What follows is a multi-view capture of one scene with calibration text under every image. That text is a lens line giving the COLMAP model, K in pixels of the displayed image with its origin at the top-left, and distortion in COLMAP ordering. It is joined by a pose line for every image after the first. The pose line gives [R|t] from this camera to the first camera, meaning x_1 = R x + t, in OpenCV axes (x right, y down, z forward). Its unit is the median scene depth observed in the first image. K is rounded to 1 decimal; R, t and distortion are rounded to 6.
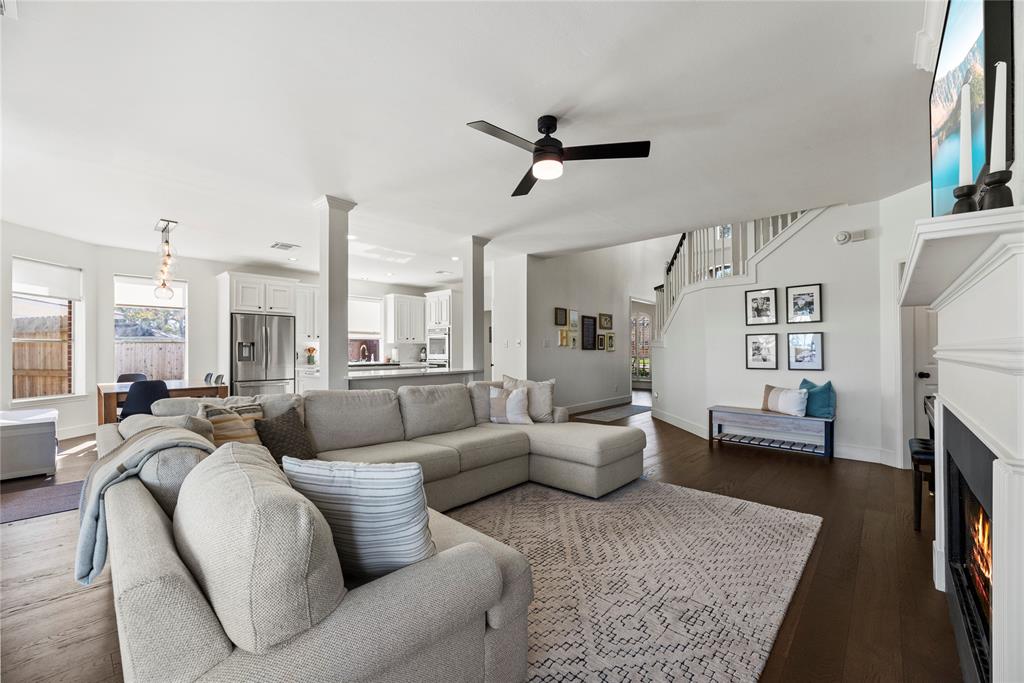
lens RADIAL K [[409.2, 0, 507.8], [0, 409.2, 349.4], [0, 0, 1]] dist [0.001340, 0.001121]
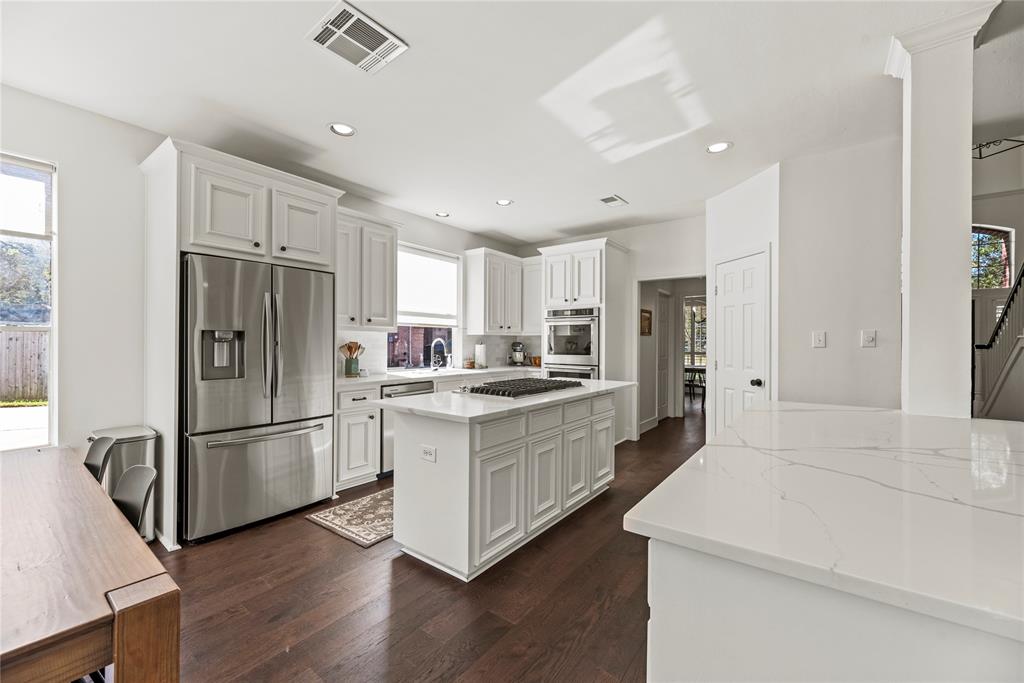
lens RADIAL K [[409.2, 0, 510.2], [0, 409.2, 341.1], [0, 0, 1]] dist [0.001340, 0.001121]
pose [[0.995540, 0.007715, 0.094028, -0.445405], [-0.007840, 0.999969, 0.000961, -0.010792], [-0.094018, -0.001694, 0.995569, 0.647384]]
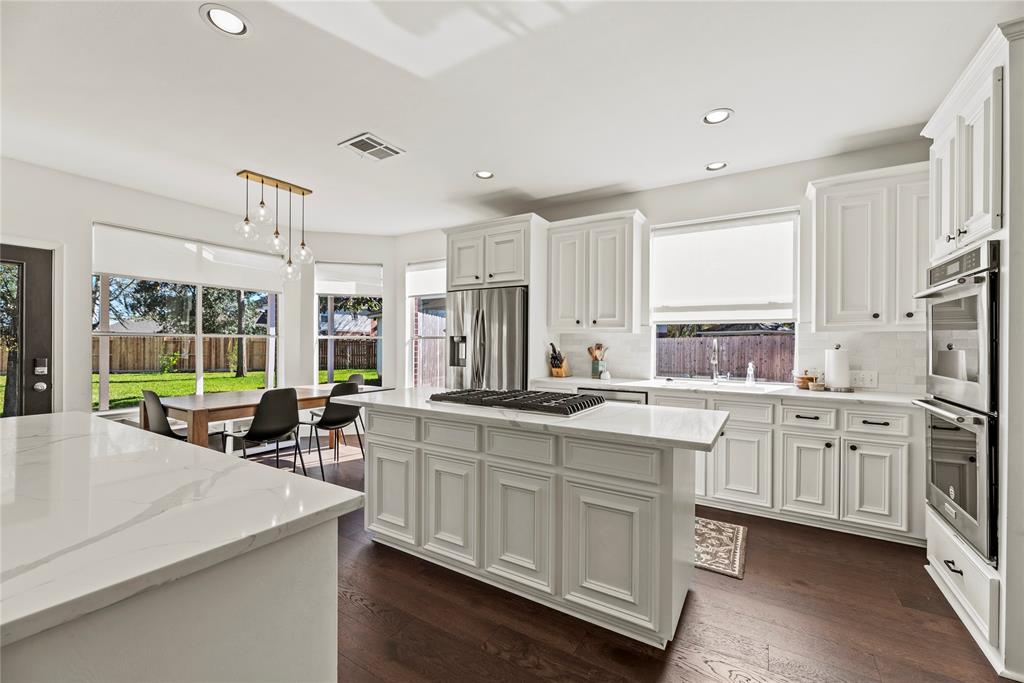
lens RADIAL K [[409.2, 0, 513.6], [0, 409.2, 345.3], [0, 0, 1]] dist [0.001340, 0.001121]
pose [[0.193979, 0.009395, -0.980961, -0.005606], [-0.003724, 0.999954, 0.008841, -0.009482], [0.980999, 0.001938, 0.194005, 1.056198]]
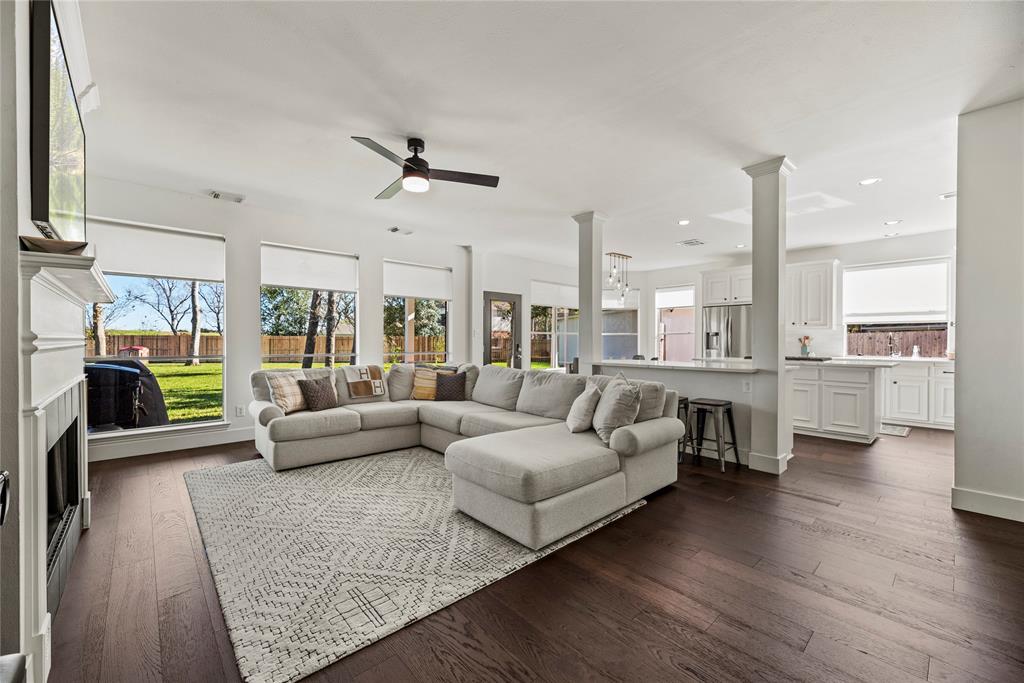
lens RADIAL K [[409.2, 0, 515.4], [0, 409.2, 343.8], [0, 0, 1]] dist [0.001340, 0.001121]
pose [[-0.082024, 0.010533, -0.996575, 0.554950], [0.000872, 0.999945, 0.010497, 0.001876], [0.996630, -0.000008, -0.082029, 0.616874]]
